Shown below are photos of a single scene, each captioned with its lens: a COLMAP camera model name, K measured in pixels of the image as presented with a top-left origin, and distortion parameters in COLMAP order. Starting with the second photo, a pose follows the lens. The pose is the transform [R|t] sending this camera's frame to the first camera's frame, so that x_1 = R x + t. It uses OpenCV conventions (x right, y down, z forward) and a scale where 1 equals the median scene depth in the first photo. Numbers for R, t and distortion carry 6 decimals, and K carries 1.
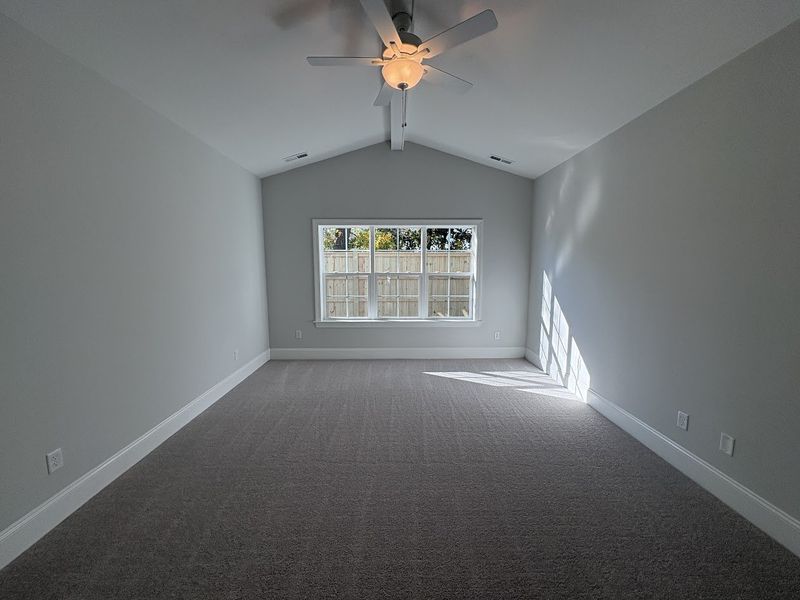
lens RADIAL K [[316.4, 0, 399.6], [0, 316.4, 301.2], [0, 0, 1]] dist [0.001227, 0.000207]
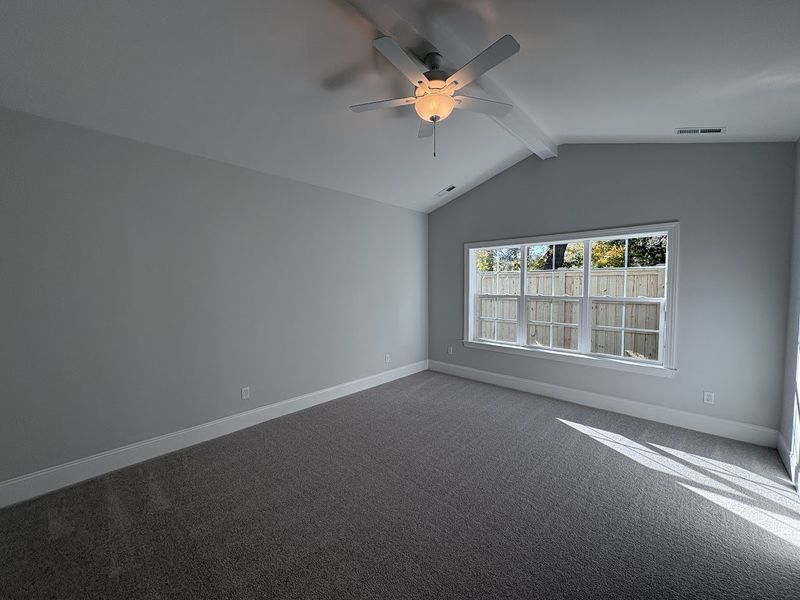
lens RADIAL K [[316.4, 0, 399.6], [0, 316.4, 301.2], [0, 0, 1]] dist [0.001227, 0.000207]
pose [[0.716627, 0.035012, -0.696578, 0.300208], [-0.078781, 0.996411, -0.030966, -0.016157], [0.692993, 0.077068, 0.716813, 0.096225]]
